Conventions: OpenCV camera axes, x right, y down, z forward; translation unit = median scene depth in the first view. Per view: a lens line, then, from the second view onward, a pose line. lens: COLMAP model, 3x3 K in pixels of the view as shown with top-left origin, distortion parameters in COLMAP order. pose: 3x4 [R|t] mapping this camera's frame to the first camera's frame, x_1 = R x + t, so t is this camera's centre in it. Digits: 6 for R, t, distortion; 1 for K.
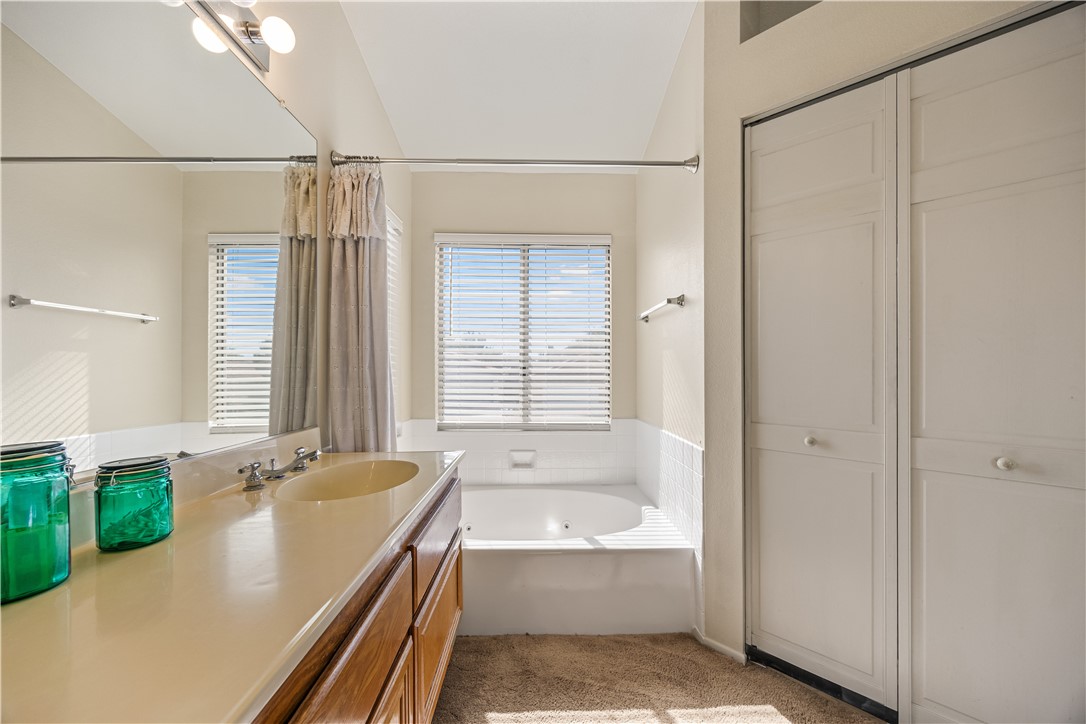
lens RADIAL K [[414.8, 0, 545.6], [0, 414.8, 367.7], [0, 0, 1]] dist [-0.001785, -0.000061]
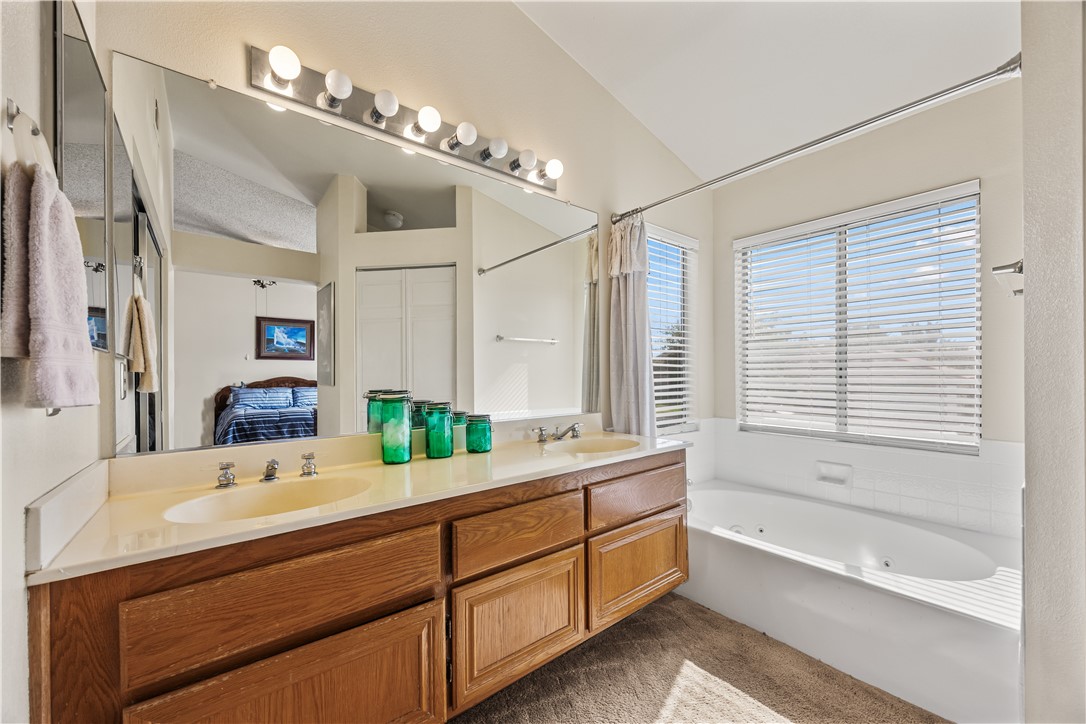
lens RADIAL K [[414.8, 0, 541.0], [0, 414.8, 375.6], [0, 0, 1]] dist [-0.001785, -0.000061]
pose [[0.607917, -0.000841, -0.794000, 0.427312], [0.011162, 0.999910, 0.007487, 0.001389], [0.793922, -0.013414, 0.607871, -0.035726]]
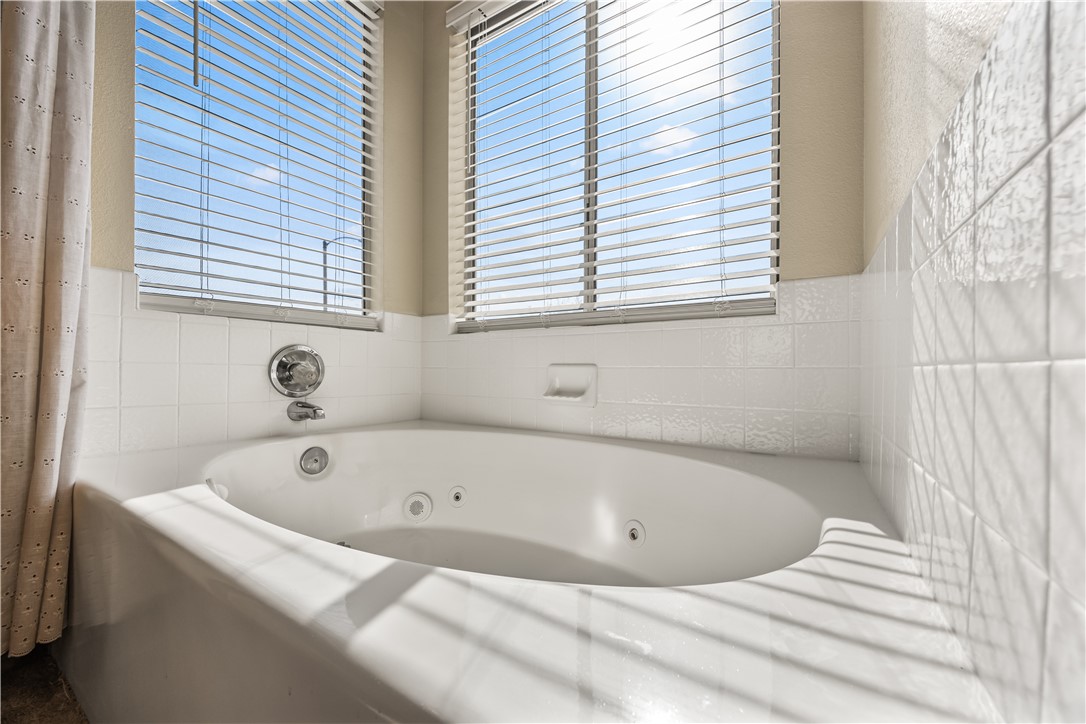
lens RADIAL K [[414.8, 0, 538.4], [0, 414.8, 362.7], [0, 0, 1]] dist [-0.001785, -0.000061]
pose [[0.824856, -0.003443, -0.565332, 0.310923], [0.008896, 0.999937, 0.006889, 0.314107], [0.565273, -0.010711, 0.824834, 0.917820]]
